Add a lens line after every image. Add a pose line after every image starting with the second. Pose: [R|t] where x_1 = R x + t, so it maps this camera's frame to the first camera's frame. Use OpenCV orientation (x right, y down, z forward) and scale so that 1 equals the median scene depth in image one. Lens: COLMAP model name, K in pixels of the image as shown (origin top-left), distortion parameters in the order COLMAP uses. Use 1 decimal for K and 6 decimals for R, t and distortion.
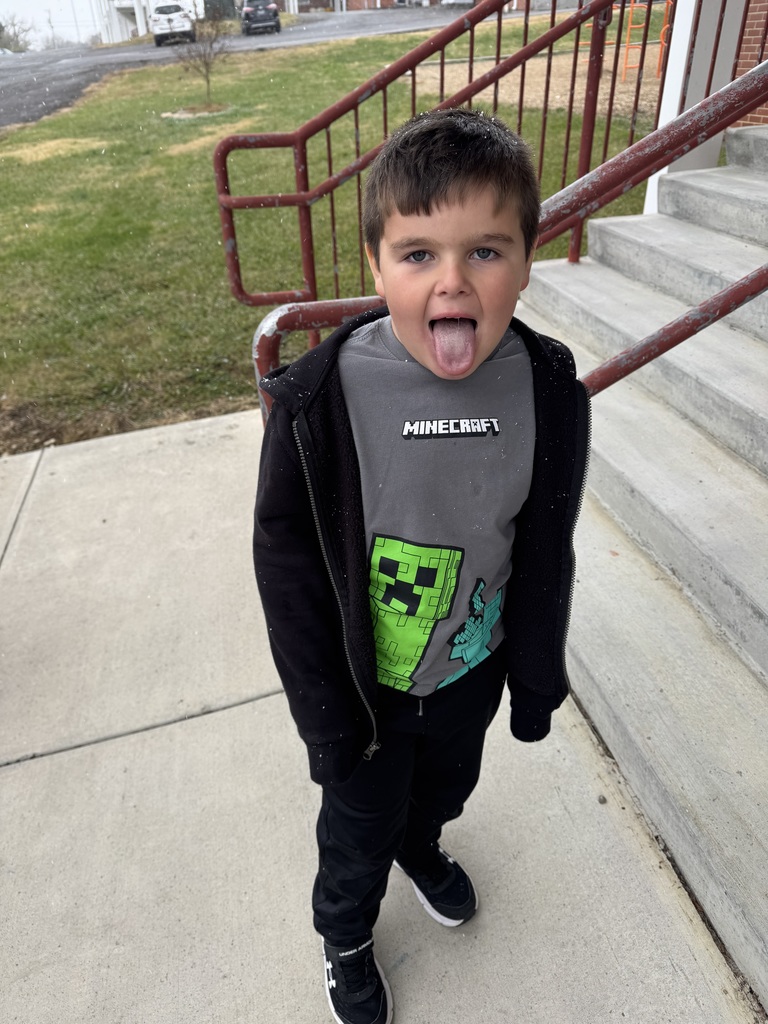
lens RADIAL K [[723.6, 0, 384.0], [0, 723.6, 512.0], [0, 0, 1]] dist [0.000043, -0.002848]
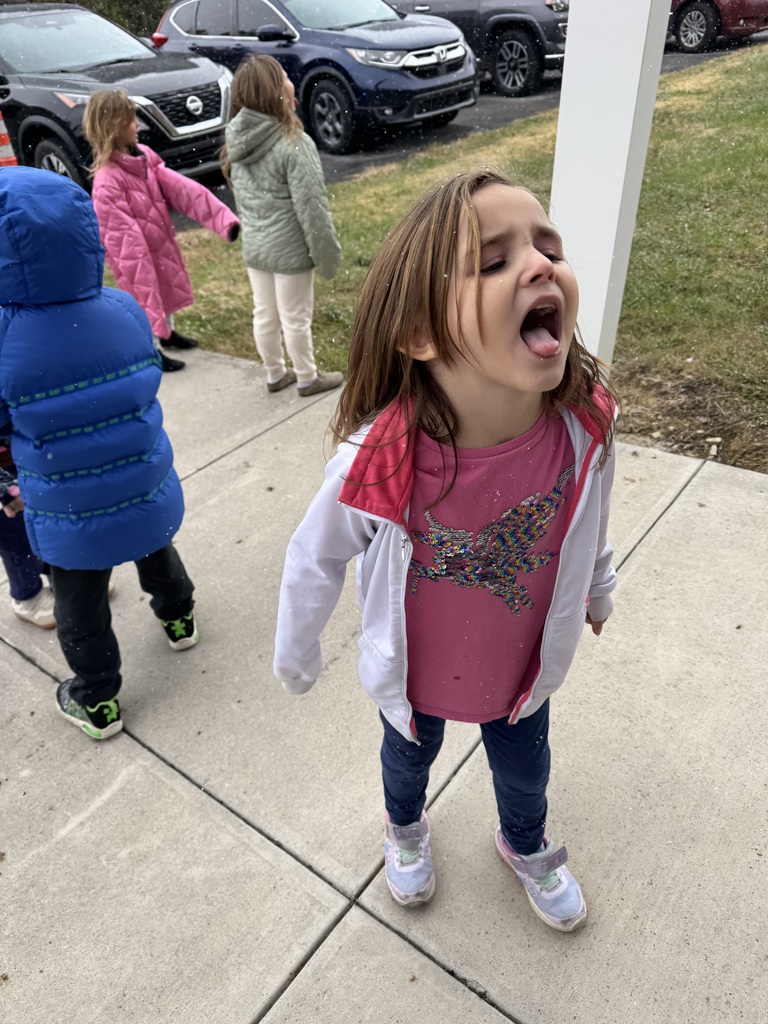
lens RADIAL K [[723.6, 0, 384.0], [0, 723.6, 512.0], [0, 0, 1]] dist [0.000043, -0.002848]
pose [[0.621673, 0.472509, -0.624706, -0.193706], [-0.400386, 0.877182, 0.265032, -0.112904], [0.673211, 0.085361, 0.734507, 0.236309]]
